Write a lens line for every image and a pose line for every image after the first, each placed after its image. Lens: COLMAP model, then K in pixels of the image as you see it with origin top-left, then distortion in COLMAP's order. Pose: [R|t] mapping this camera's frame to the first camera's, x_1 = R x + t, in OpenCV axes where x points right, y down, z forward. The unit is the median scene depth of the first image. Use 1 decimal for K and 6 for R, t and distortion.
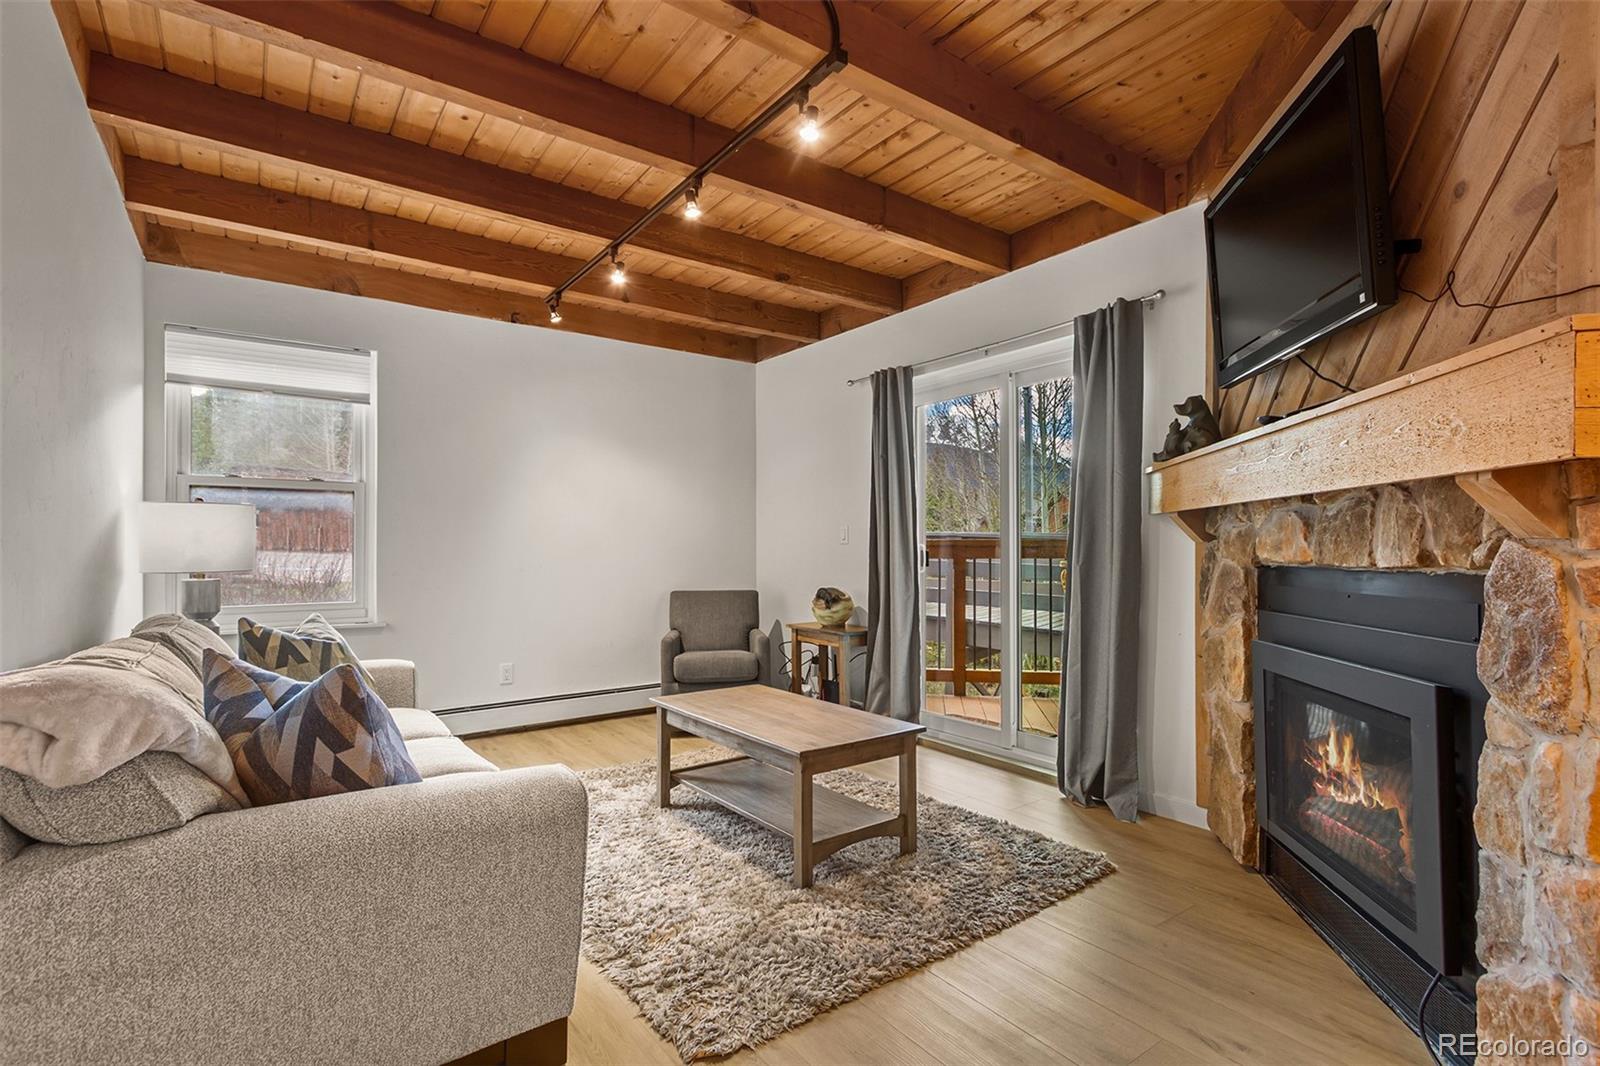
lens RADIAL K [[753.8, 0, 795.5], [0, 753.8, 543.2], [0, 0, 1]] dist [0.006213, -0.002152]
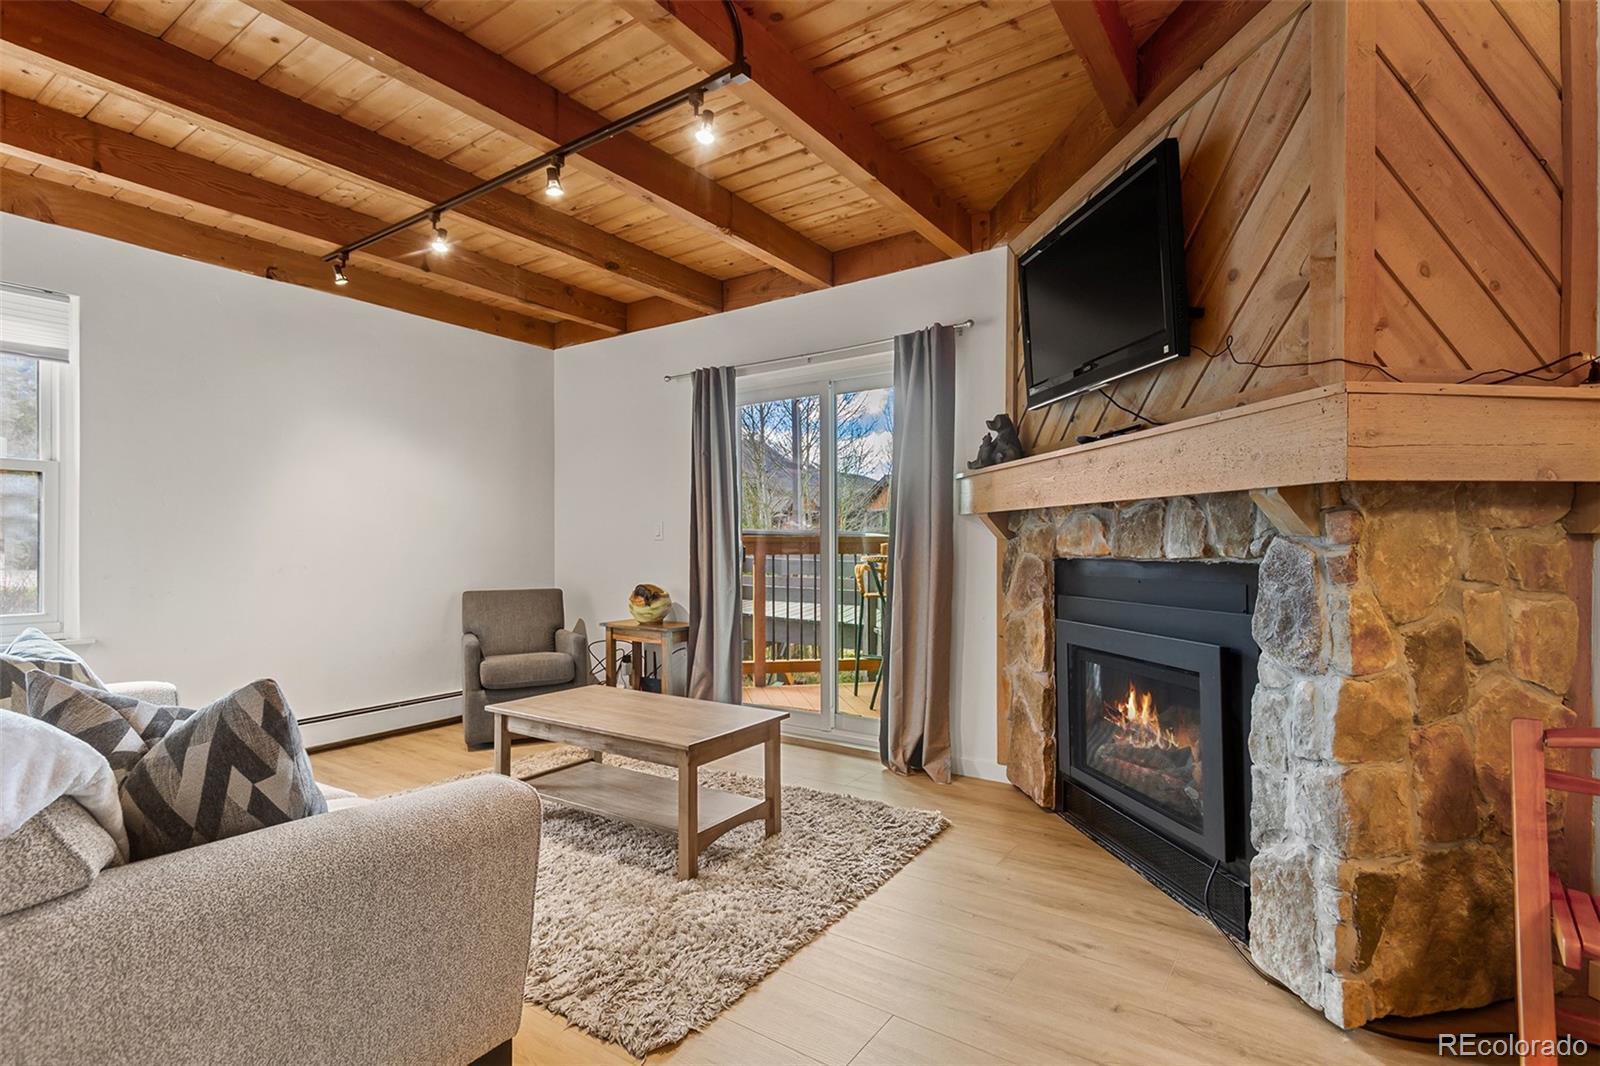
lens RADIAL K [[760.4, 0, 797.1], [0, 760.4, 543.7], [0, 0, 1]] dist [0.004688, -0.001251]
pose [[0.943931, -0.000395, 0.330143, -0.170021], [-0.001348, 0.999986, 0.005051, 0.000777], [-0.330141, -0.005213, 0.943917, -0.010520]]
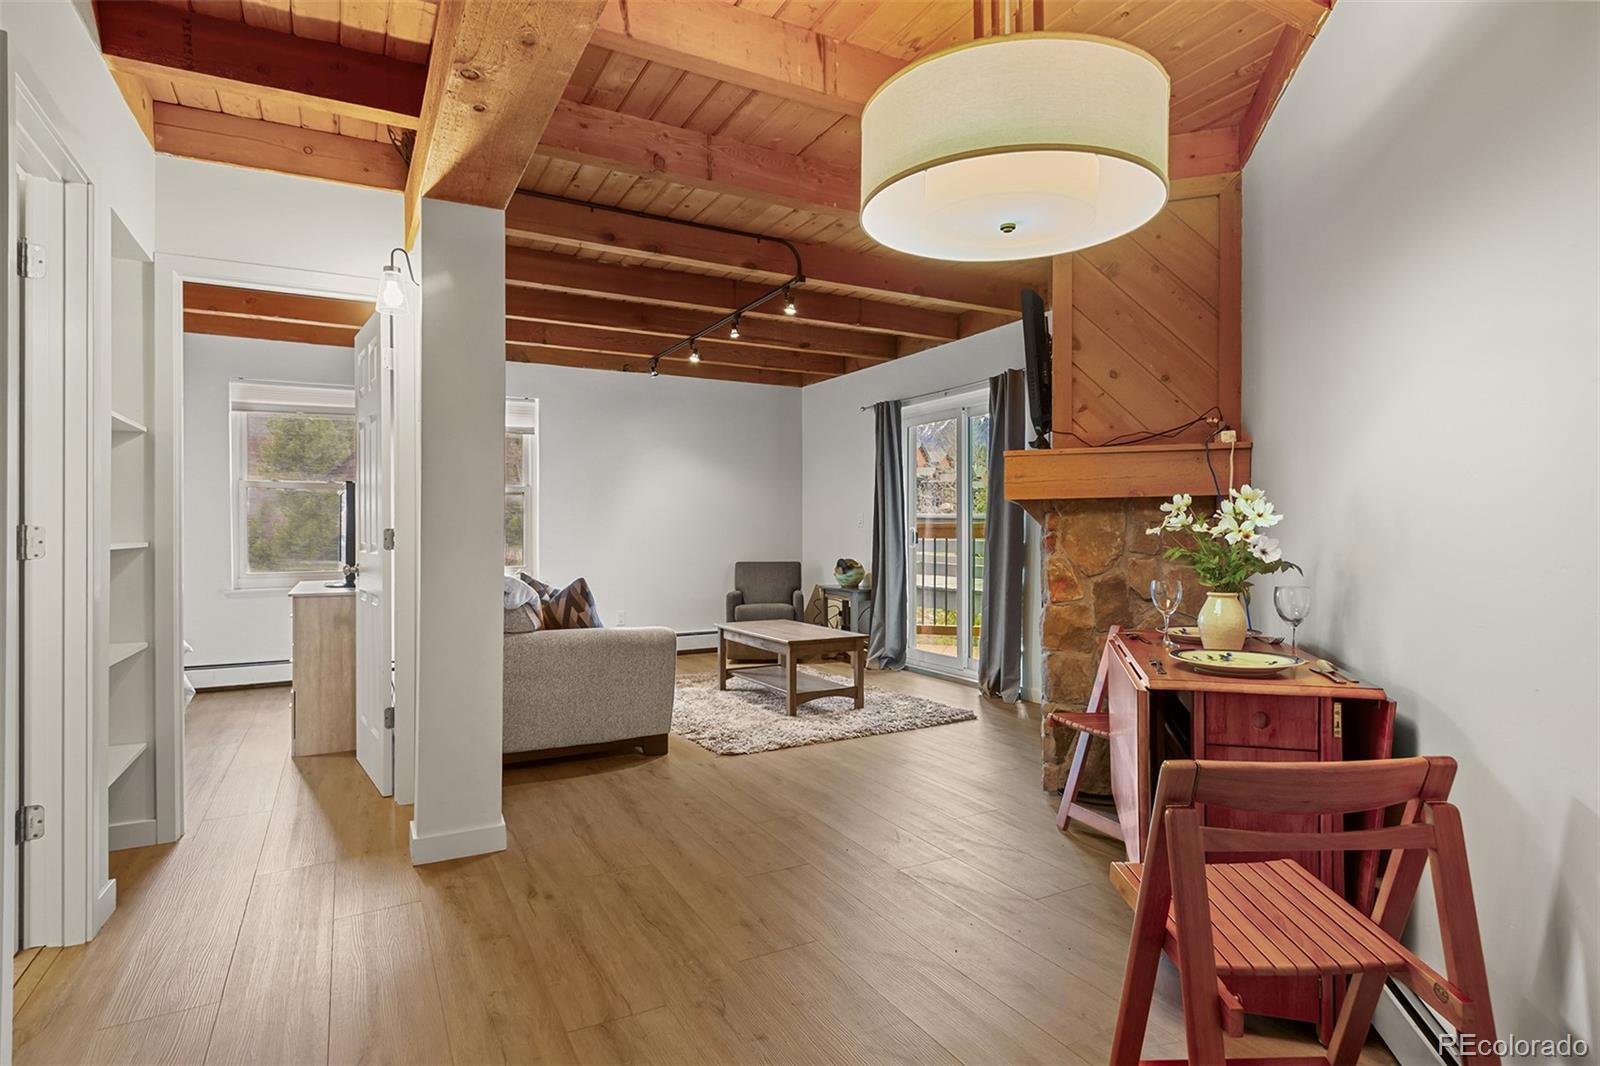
lens RADIAL K [[827.6, 0, 781.5], [0, 827.6, 527.9], [0, 0, 1]] dist [0.001435, 0.000087]
pose [[0.989920, -0.001113, -0.141625, 0.242042], [0.001799, 0.999987, 0.004713, -0.008277], [0.141618, -0.004920, 0.989909, -0.878508]]
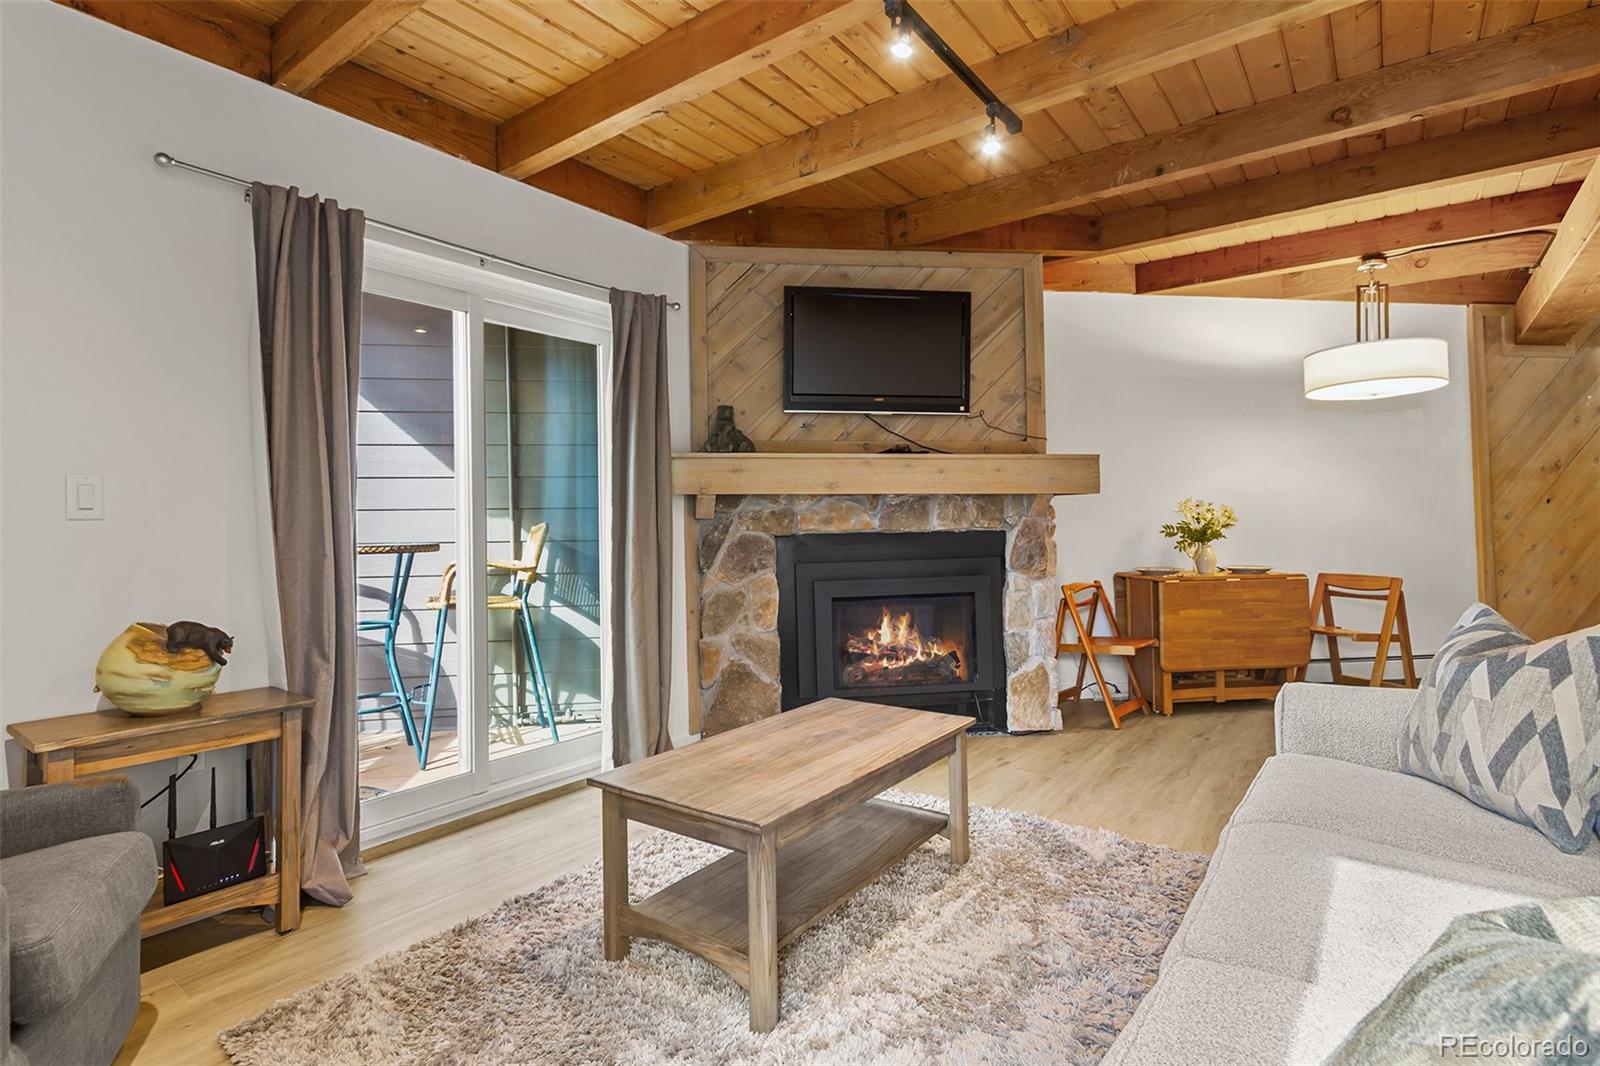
lens RADIAL K [[795.4, 0, 794.9], [0, 795.4, 507.4], [0, 0, 1]] dist [0.001018, 0.000156]
pose [[-0.299730, 0.026400, 0.953659, -0.842062], [0.007314, 0.999651, -0.025374, 0.015427], [-0.953996, -0.000631, -0.299818, 1.370599]]
